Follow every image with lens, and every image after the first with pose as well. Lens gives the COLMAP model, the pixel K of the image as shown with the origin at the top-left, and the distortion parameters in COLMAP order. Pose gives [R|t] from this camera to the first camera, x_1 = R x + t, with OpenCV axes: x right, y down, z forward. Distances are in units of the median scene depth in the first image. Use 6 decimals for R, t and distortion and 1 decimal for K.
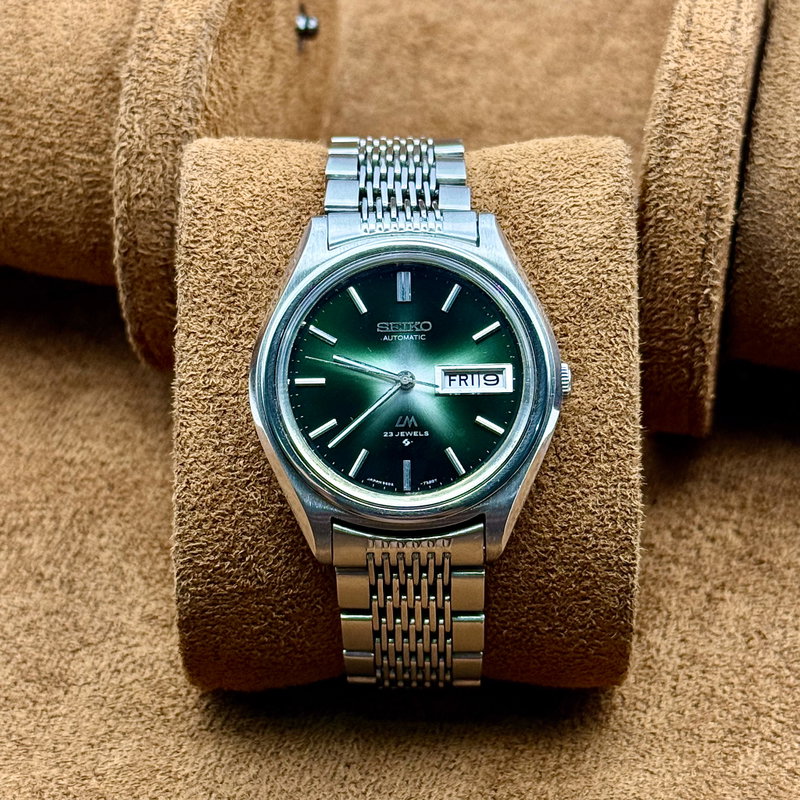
lens RADIAL K [[2307.4, 0, 400.0], [0, 2307.4, 400.0], [0, 0, 1]] dist [0.084086, 0.826838]
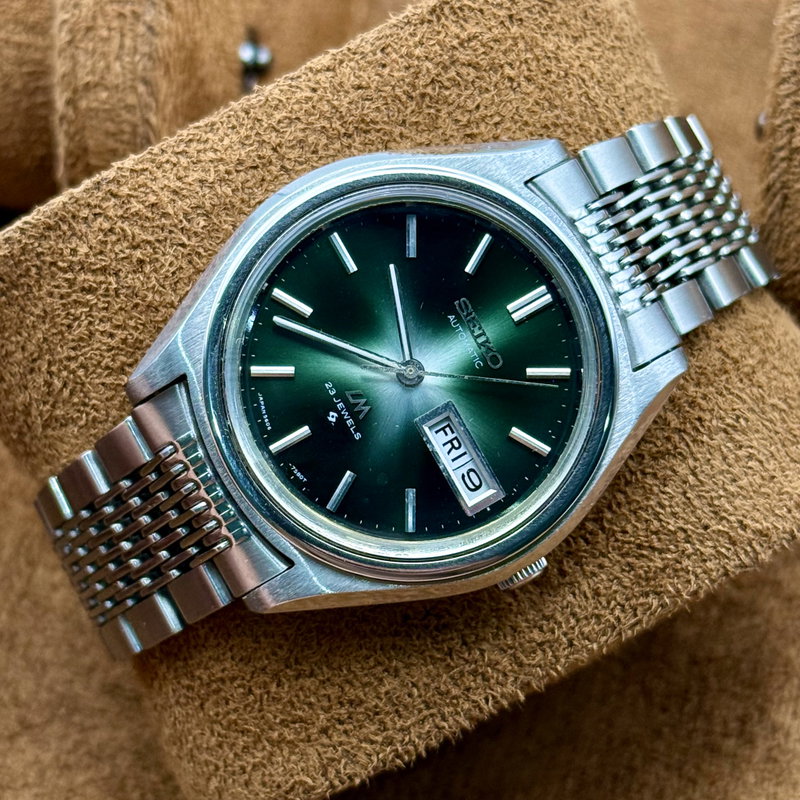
lens RADIAL K [[2307.4, 0, 400.0], [0, 2307.4, 400.0], [0, 0, 1]] dist [0.084086, 0.826838]
pose [[0.479195, 0.877318, -0.026174, 0.025494], [-0.871906, 0.479239, 0.100550, -0.069442], [0.100758, -0.025362, 0.994588, 0.300999]]
